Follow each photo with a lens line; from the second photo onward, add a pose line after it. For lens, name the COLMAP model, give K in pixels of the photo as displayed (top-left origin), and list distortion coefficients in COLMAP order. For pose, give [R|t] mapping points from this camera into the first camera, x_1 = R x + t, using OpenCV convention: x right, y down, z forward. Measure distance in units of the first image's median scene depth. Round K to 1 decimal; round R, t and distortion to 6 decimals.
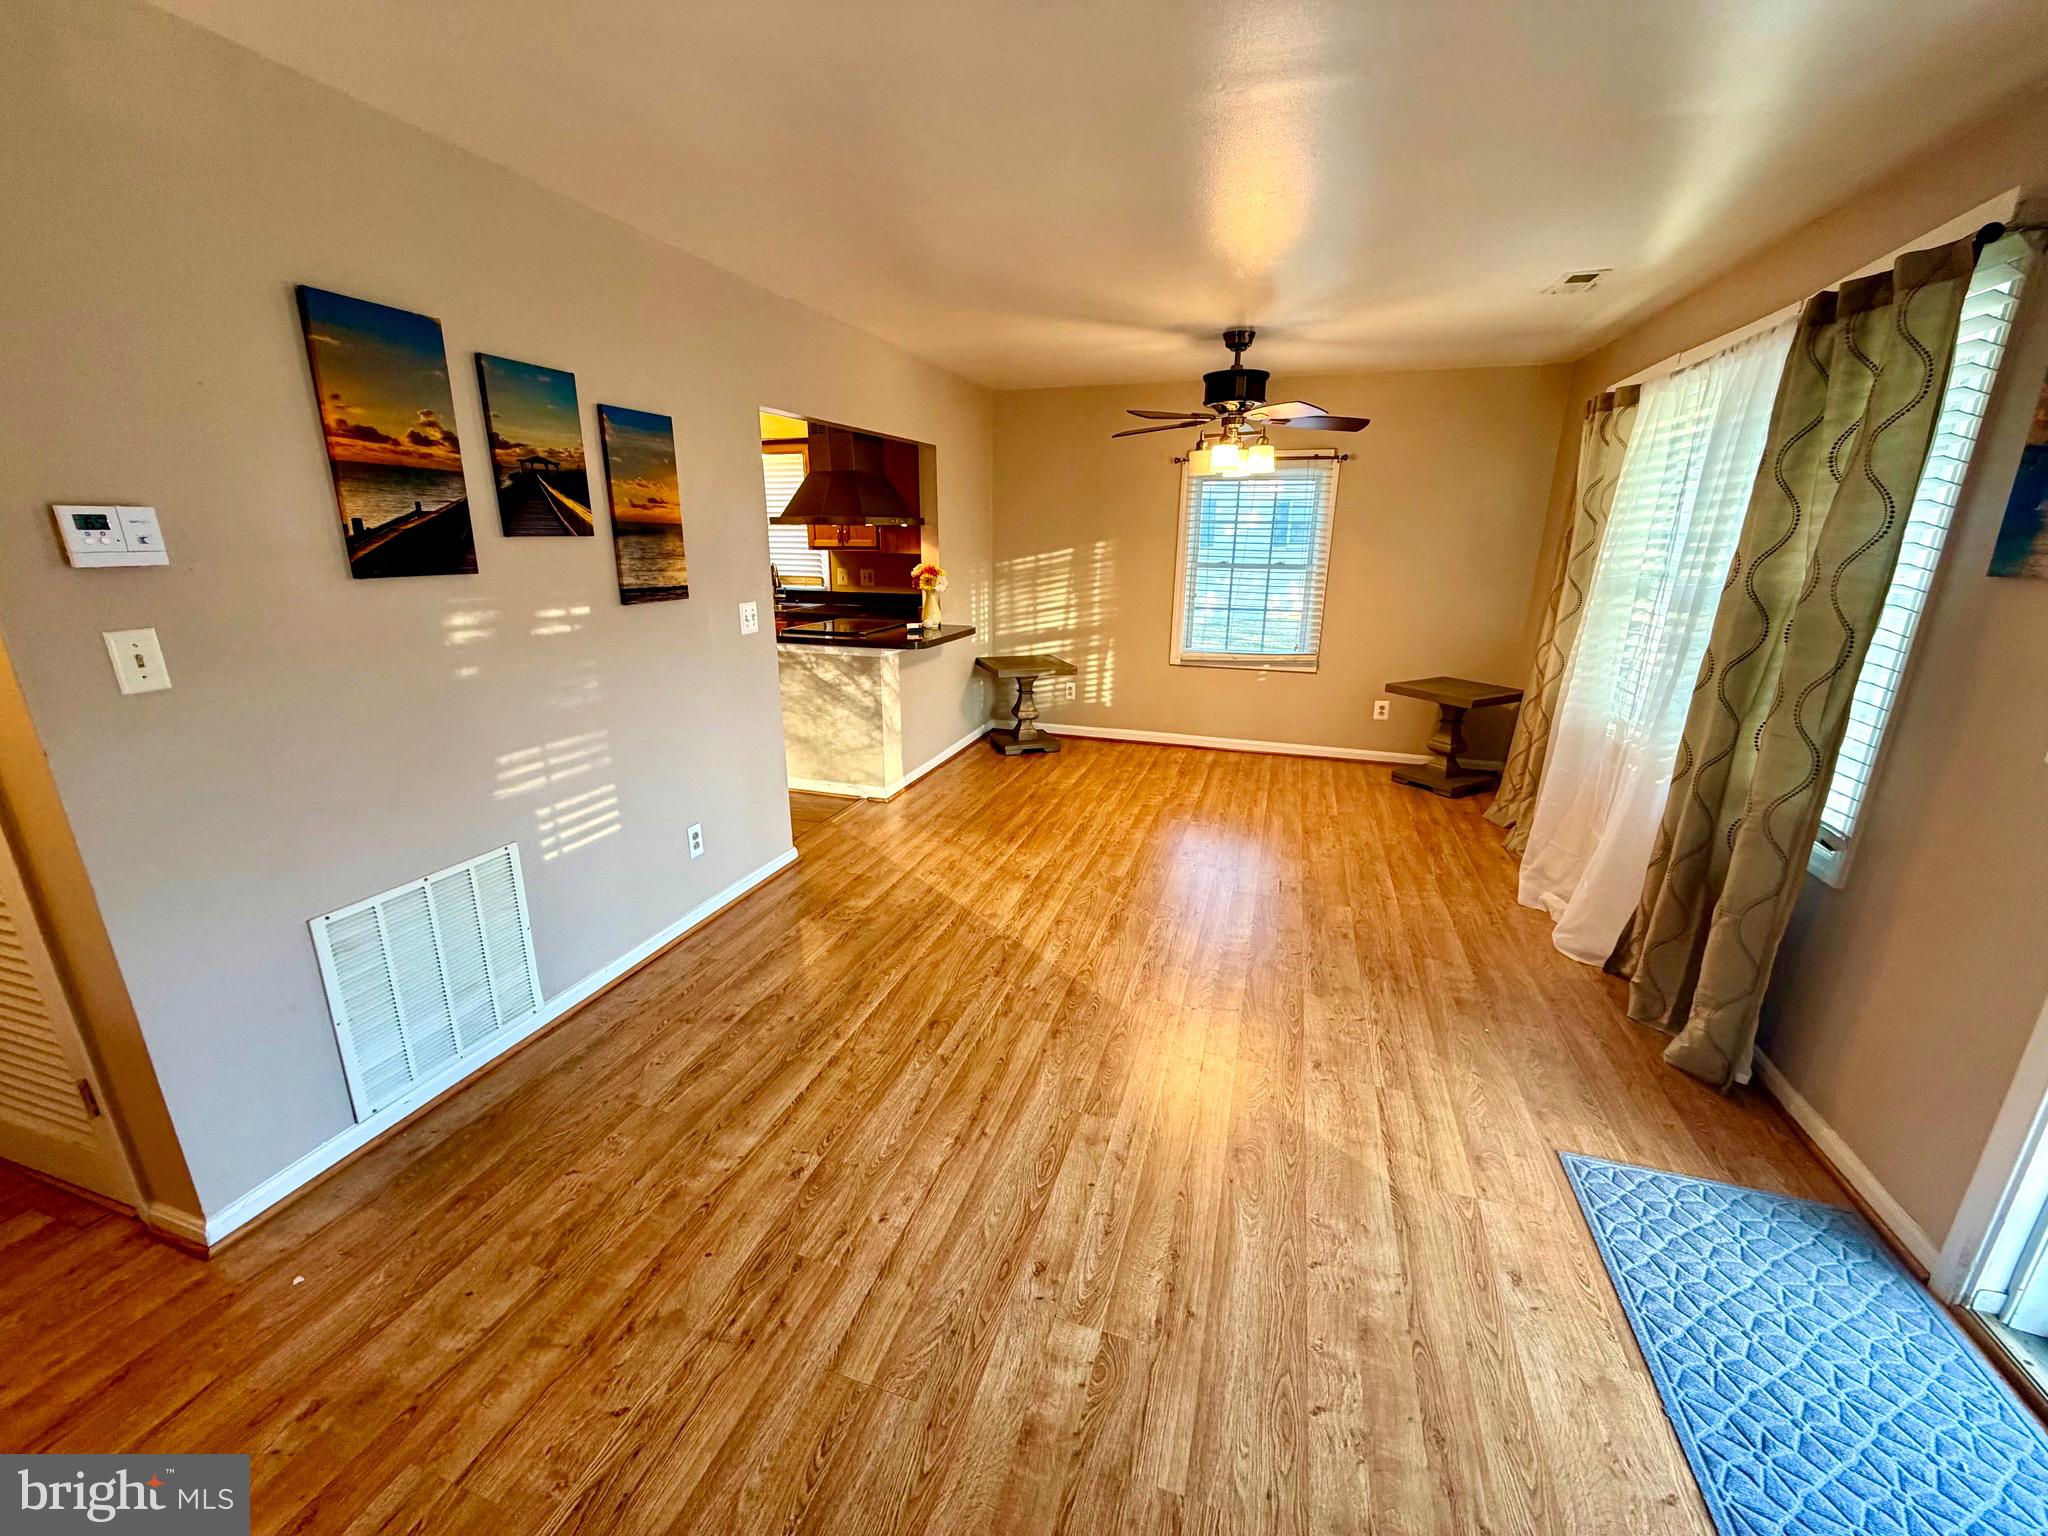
lens RADIAL K [[819.9, 0, 1024.1], [0, 819.9, 759.1], [0, 0, 1]] dist [-0.000892, -0.000107]
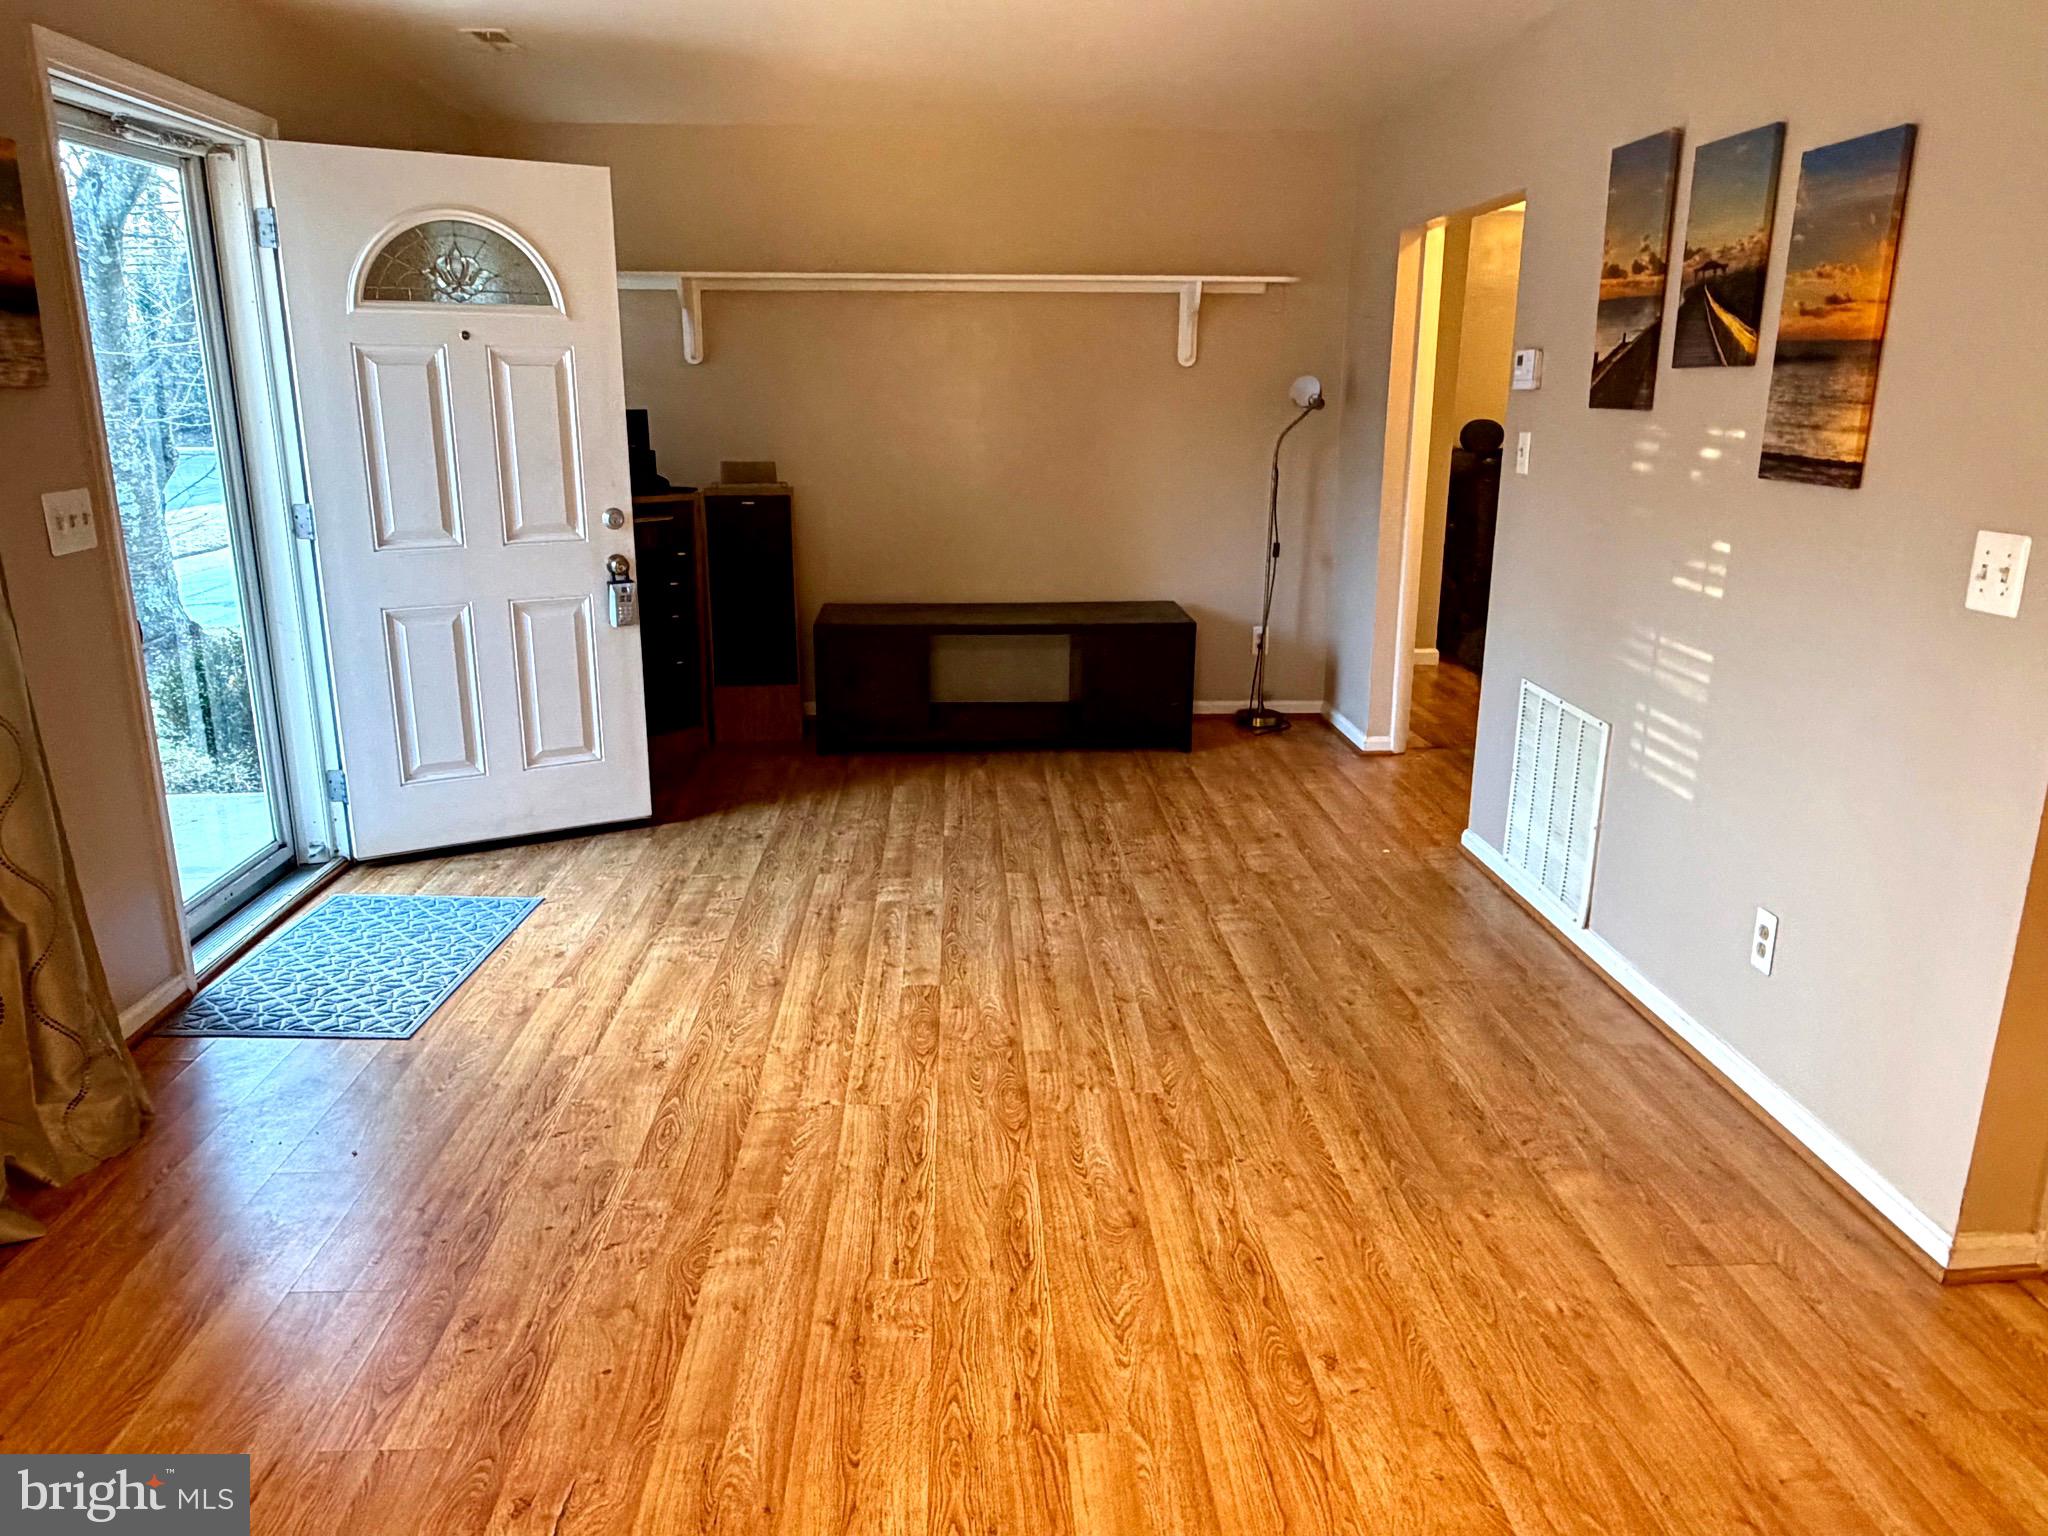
lens RADIAL K [[1417.8, 0, 1004.2], [0, 1417.8, 769.0], [0, 0, 1]] dist [-0.008829, 0.002555]
pose [[-0.941077, 0.078372, -0.328986, 0.299286], [-0.100219, 0.864458, 0.492614, -0.336646], [0.323002, 0.496558, -0.805667, 1.288752]]
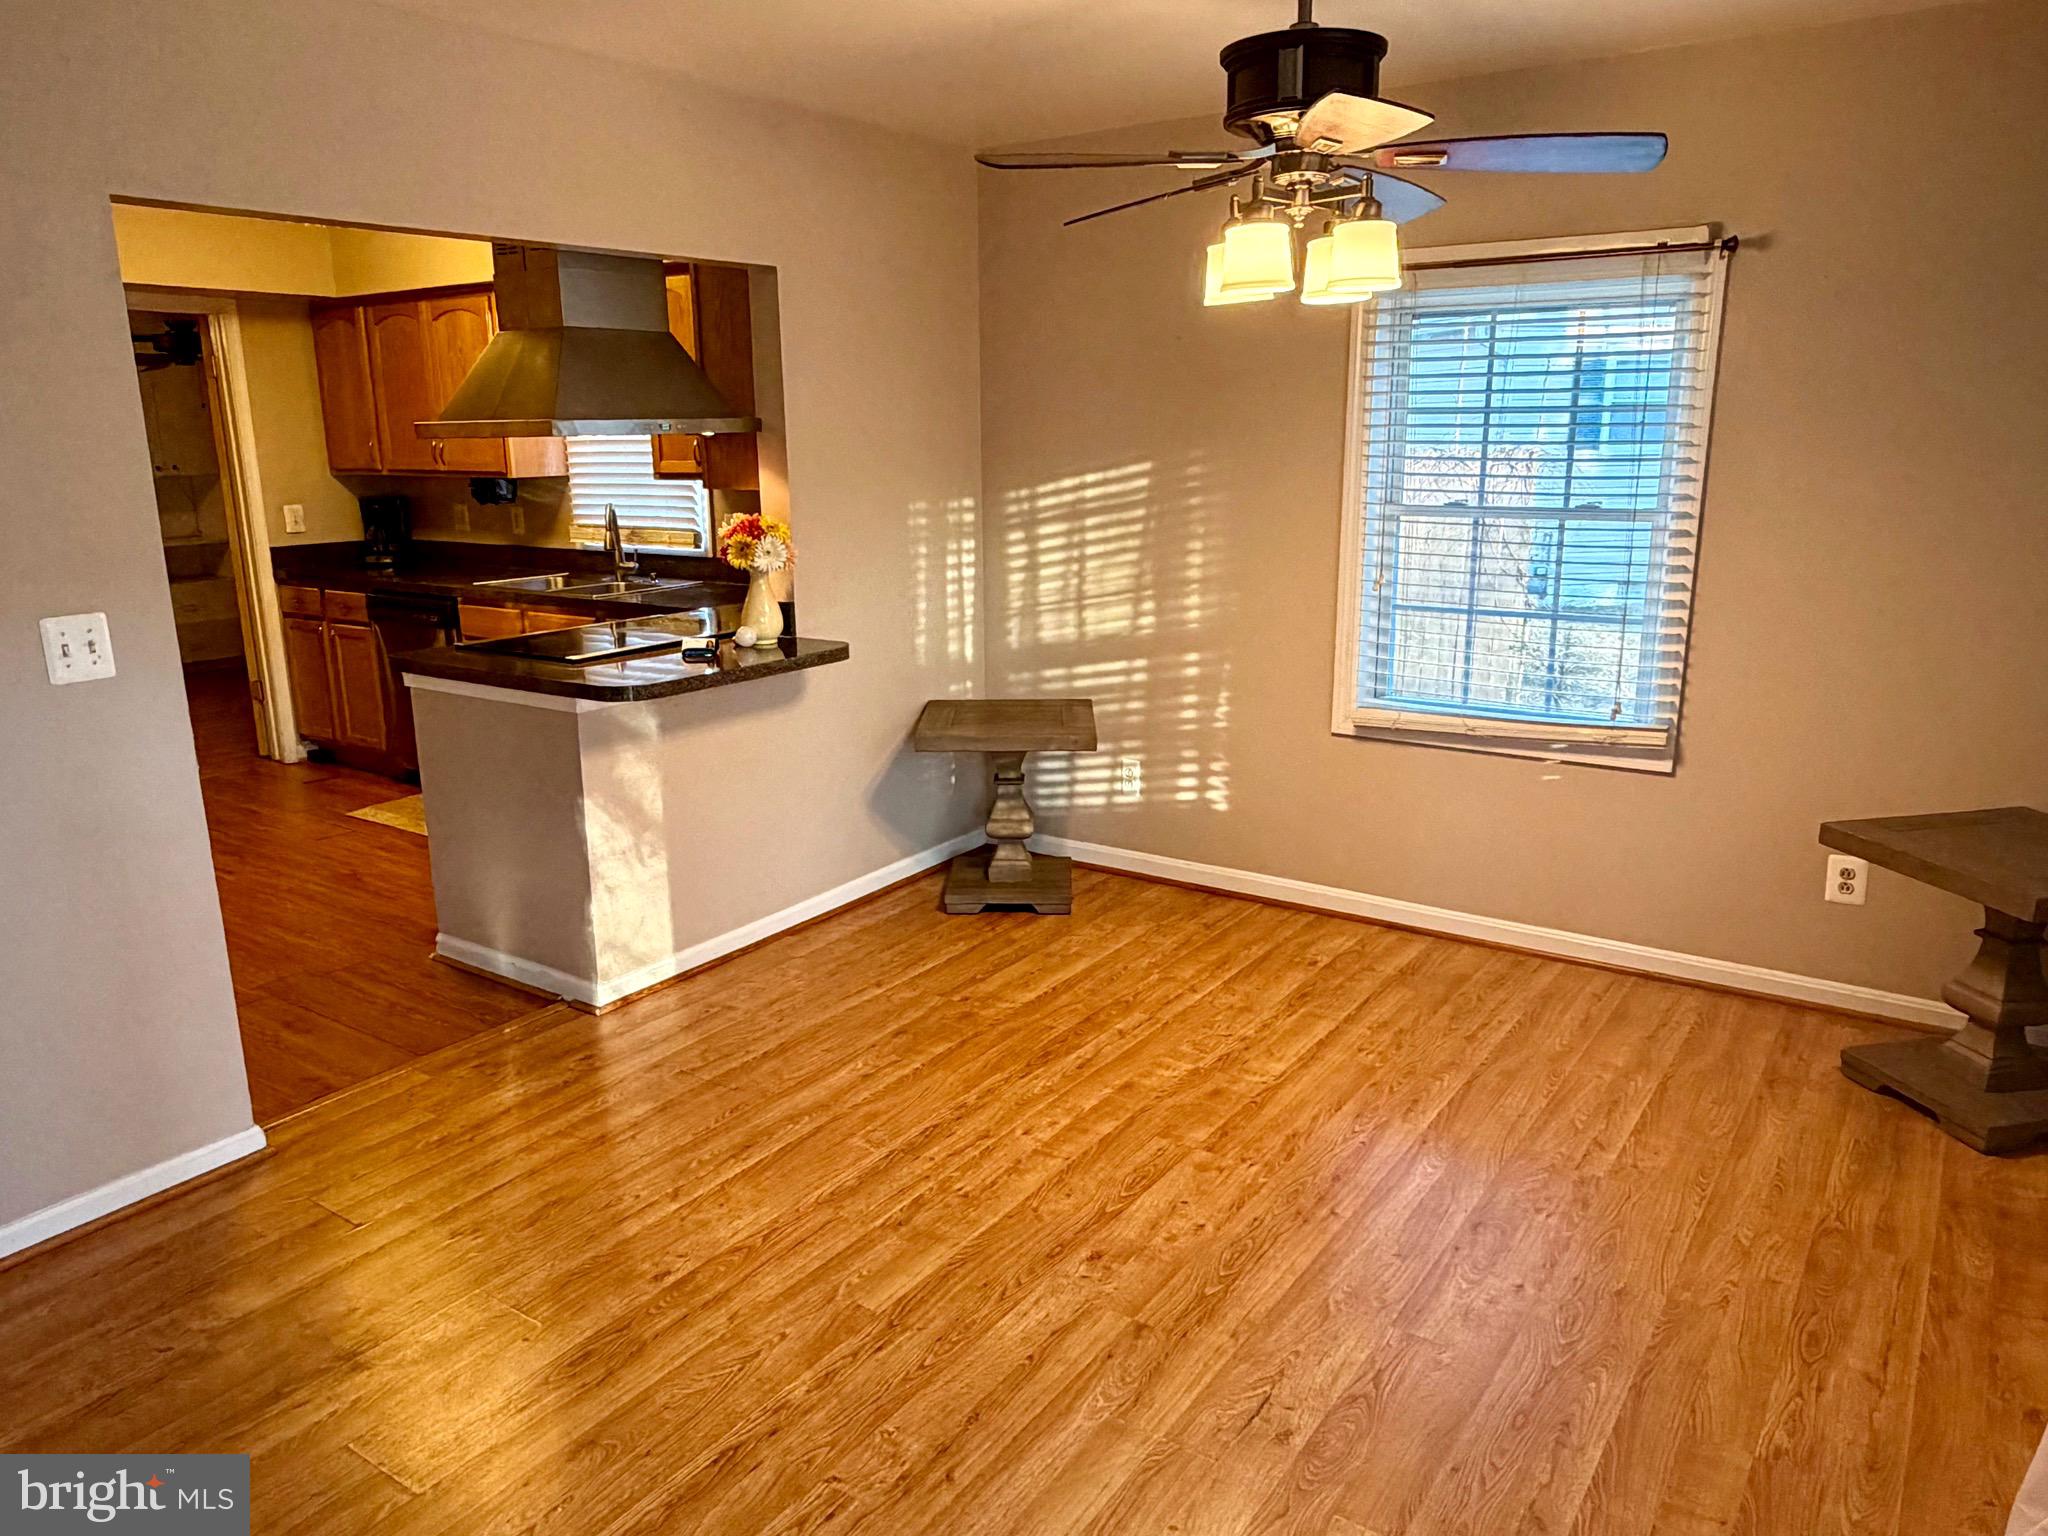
lens RADIAL K [[1417.8, 0, 1013.1], [0, 1417.8, 768.7], [0, 0, 1]] dist [-0.008829, 0.002555]
pose [[0.956187, 0.051431, -0.288202, 0.363861], [-0.060861, 0.997861, -0.023848, -0.105823], [0.286359, 0.040343, 0.957273, 0.349890]]
